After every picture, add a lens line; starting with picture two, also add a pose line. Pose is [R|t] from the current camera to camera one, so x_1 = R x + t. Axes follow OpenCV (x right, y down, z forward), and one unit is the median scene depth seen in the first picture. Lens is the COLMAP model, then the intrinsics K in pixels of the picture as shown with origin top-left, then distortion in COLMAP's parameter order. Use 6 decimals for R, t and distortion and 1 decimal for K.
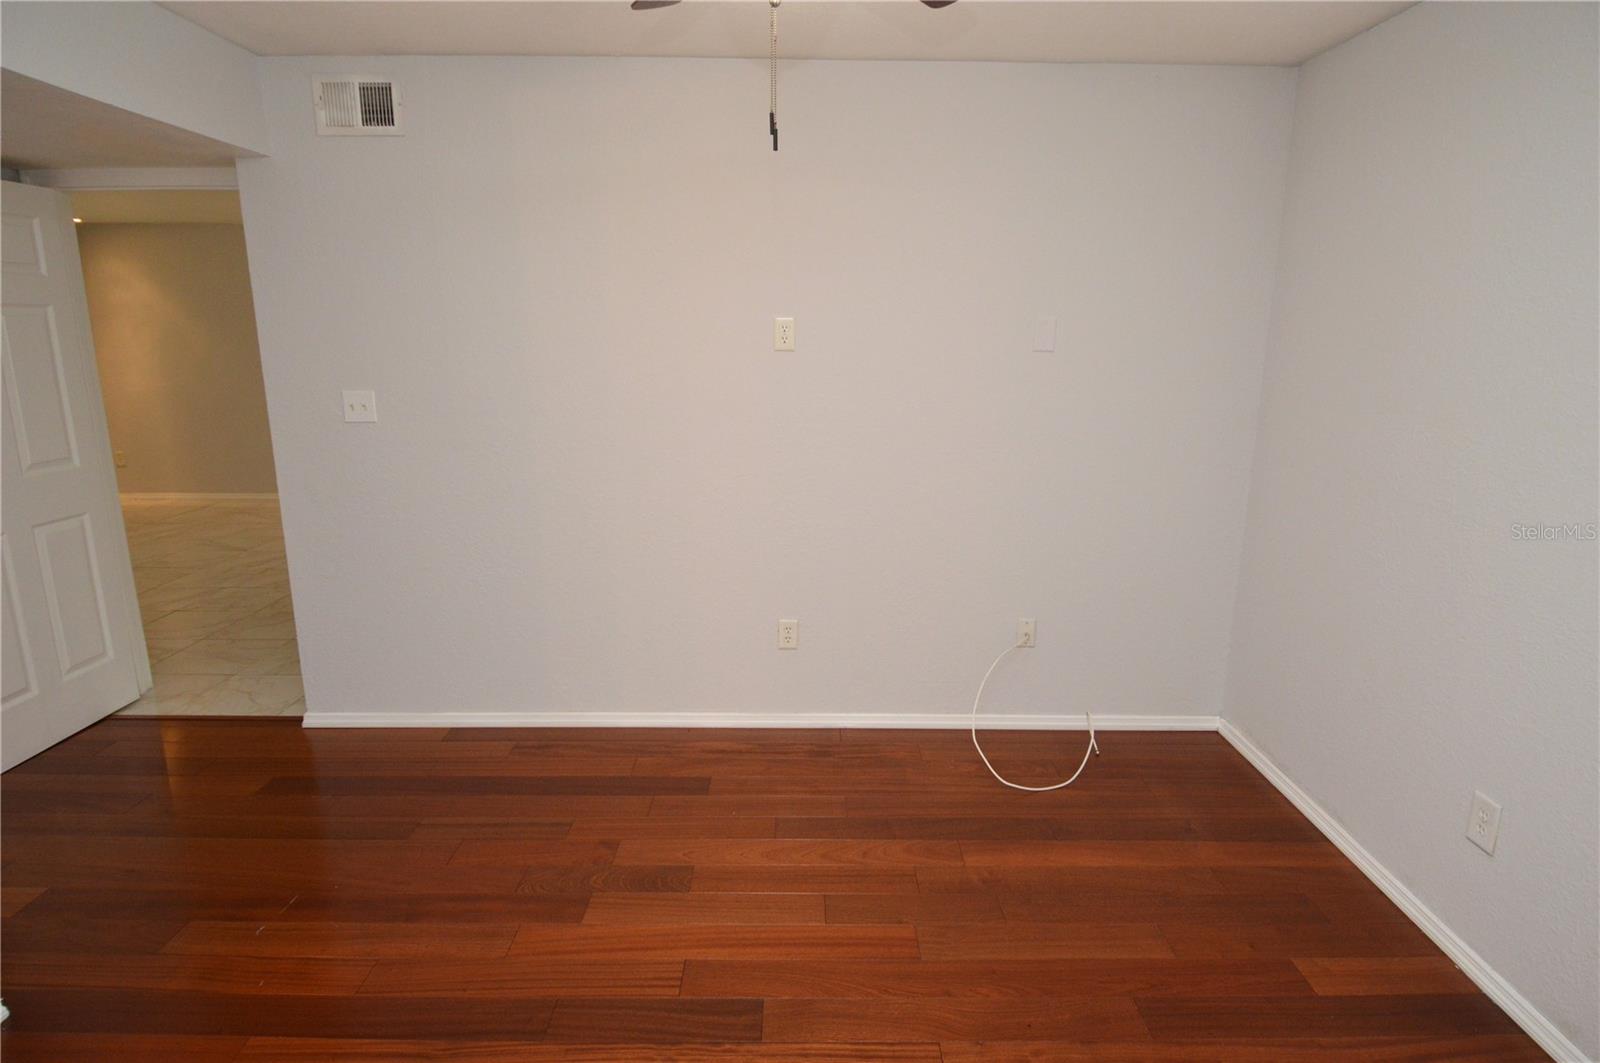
lens RADIAL K [[852.1, 0, 811.1], [0, 852.1, 525.9], [0, 0, 1]] dist [0.032532, -0.040243]
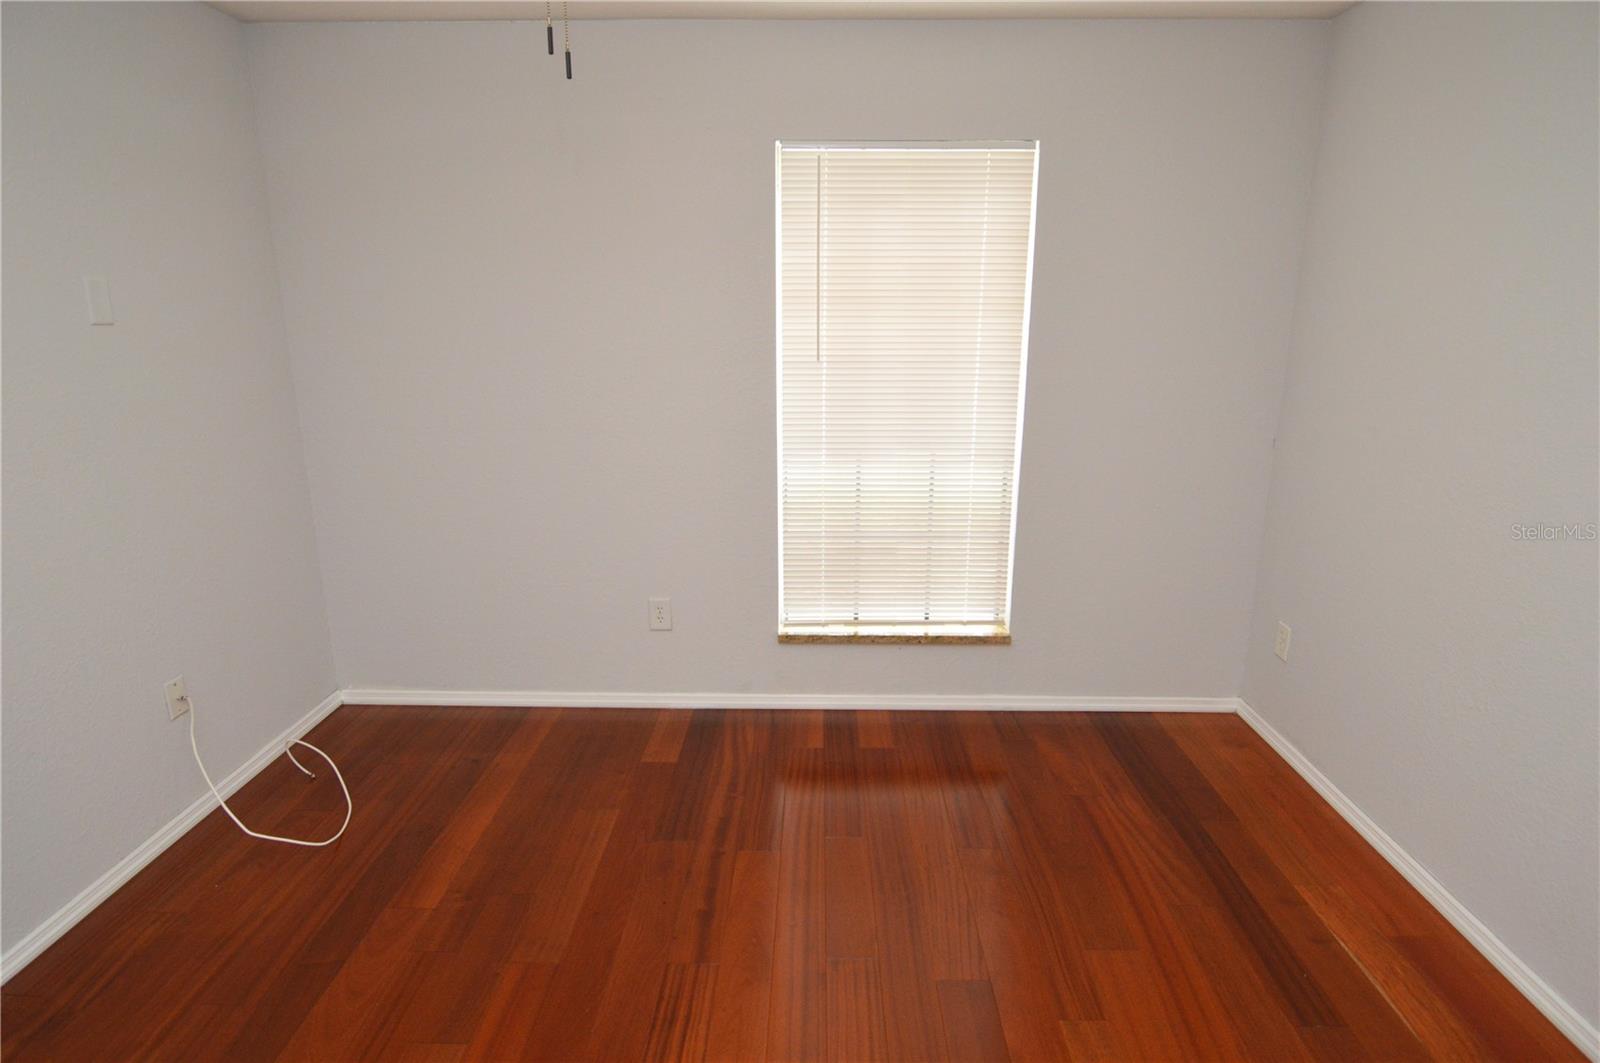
lens RADIAL K [[852.1, 0, 811.1], [0, 852.1, 525.9], [0, 0, 1]] dist [0.032532, -0.040243]
pose [[0.027406, -0.256114, 0.966258, -0.457510], [0.217602, 0.944969, 0.244299, -0.087277], [-0.975653, 0.203564, 0.081629, 0.381336]]
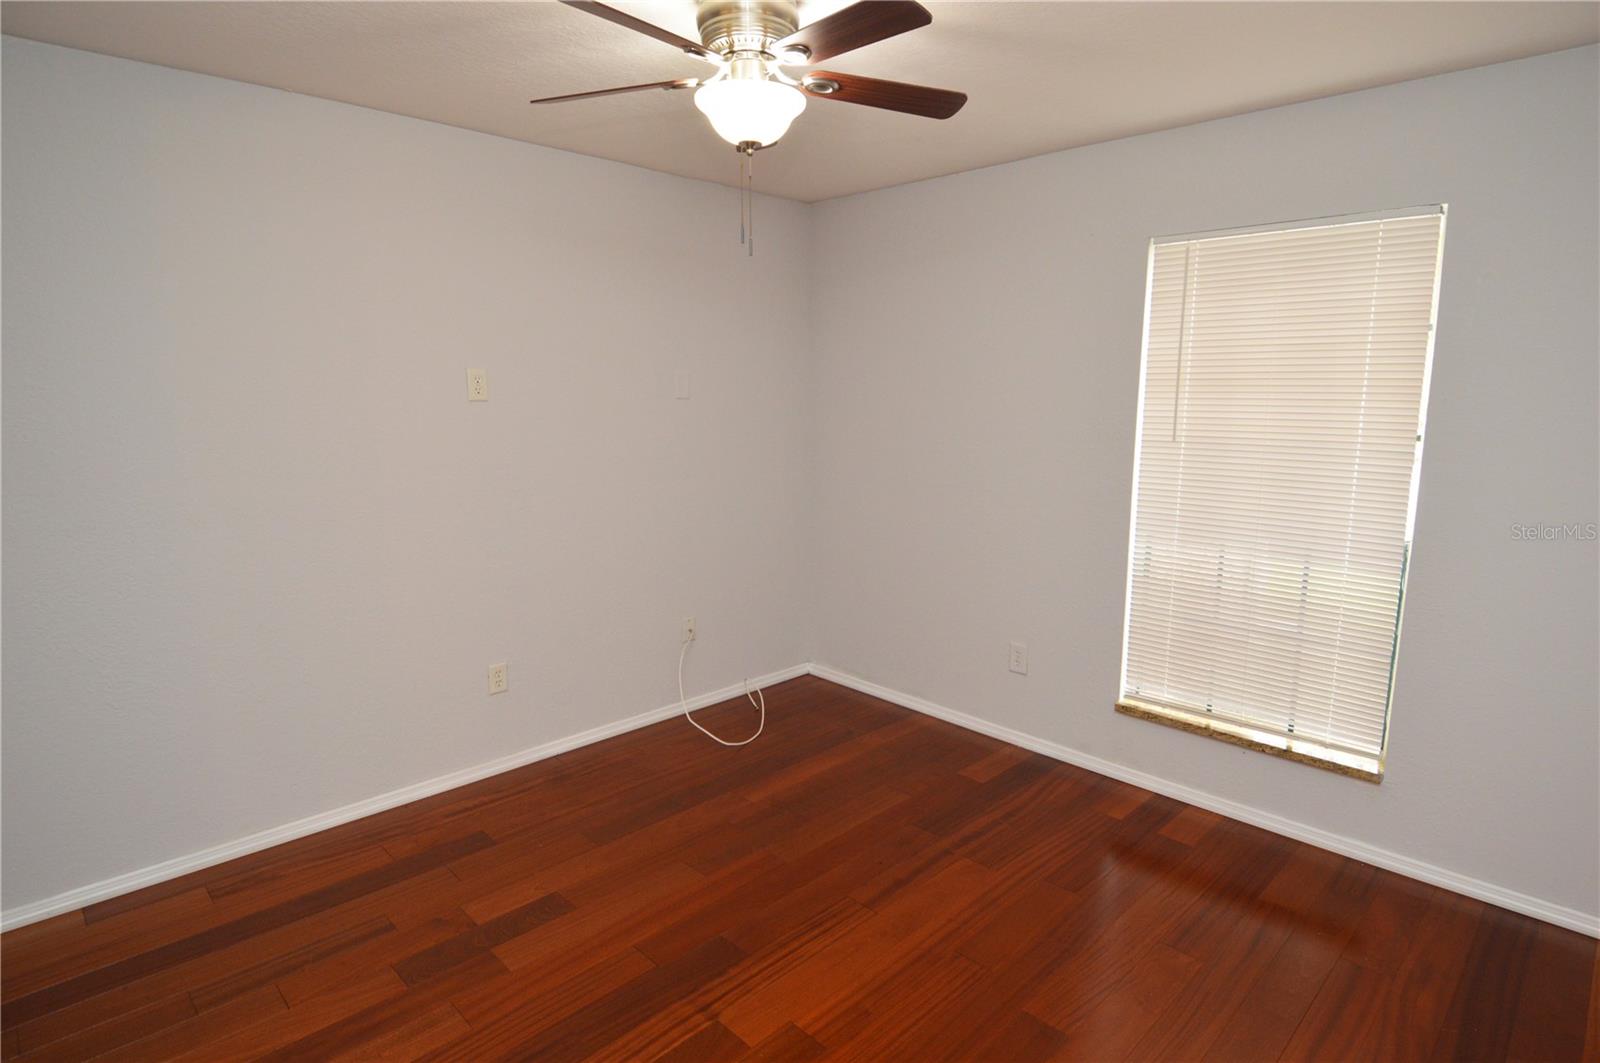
lens RADIAL K [[852.1, 0, 811.1], [0, 852.1, 525.9], [0, 0, 1]] dist [0.032532, -0.040243]
pose [[0.717404, -0.118573, 0.686493, -0.467613], [0.156003, 0.987728, 0.007577, -0.001427], [-0.678966, 0.101659, 0.727097, -0.012058]]
